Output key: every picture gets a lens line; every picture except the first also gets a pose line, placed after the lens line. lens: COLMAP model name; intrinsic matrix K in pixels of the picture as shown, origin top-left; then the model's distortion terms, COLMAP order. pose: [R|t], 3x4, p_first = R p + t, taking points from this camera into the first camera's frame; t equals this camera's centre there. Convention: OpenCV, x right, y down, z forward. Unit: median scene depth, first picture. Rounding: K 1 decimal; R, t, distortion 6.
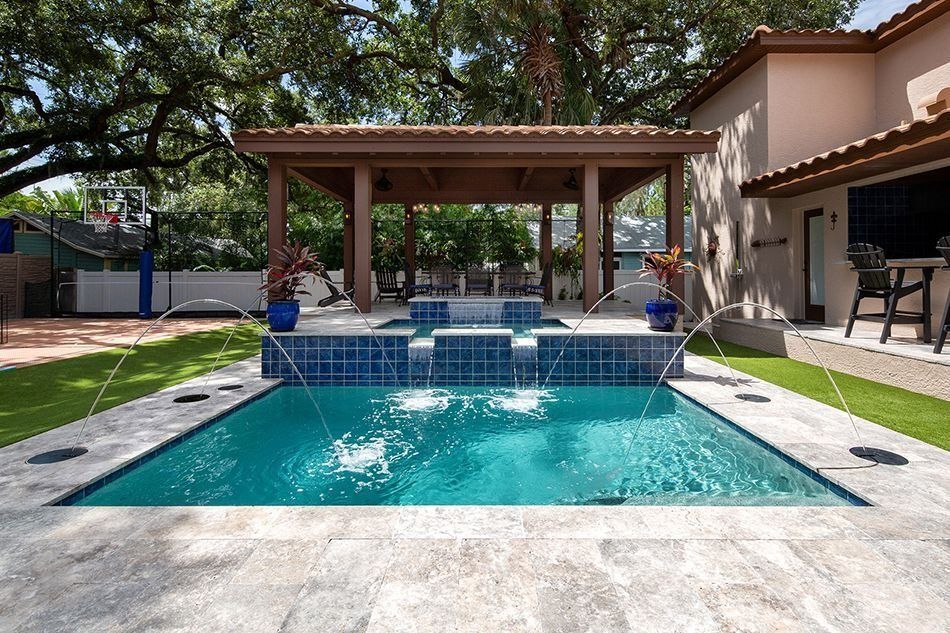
lens RADIAL K [[510.5, 0, 480.2], [0, 510.5, 267.2], [0, 0, 1]] dist [0.007857, -0.002543]
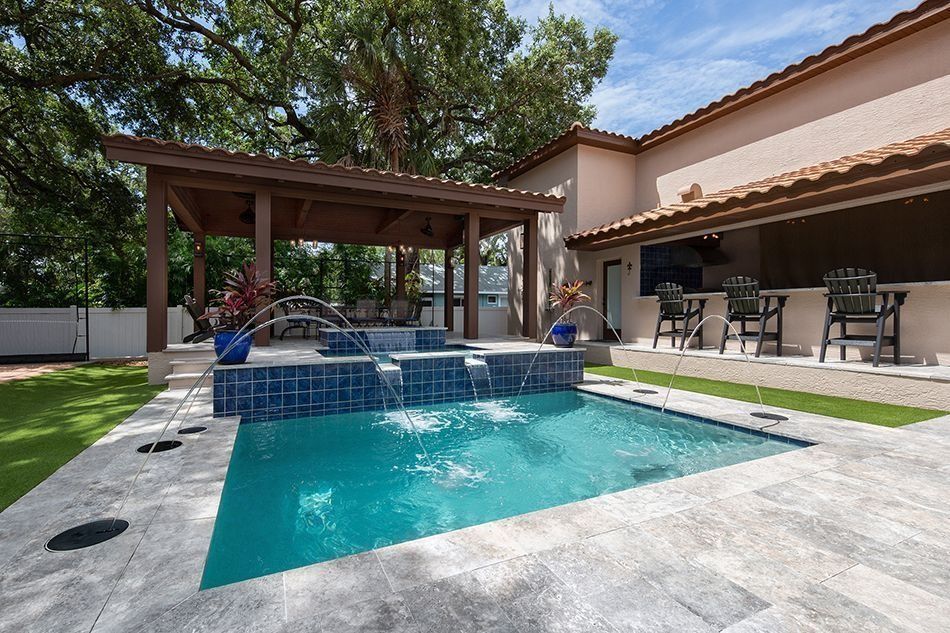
lens RADIAL K [[438.6, 0, 470.8], [0, 438.6, 317.7], [0, 0, 1]] dist [0.005626, -0.003373]
pose [[0.905001, -0.010446, 0.425280, -0.321680], [0.002411, 0.999808, 0.019427, 0.028348], [-0.425402, -0.016556, 0.904853, 0.117049]]
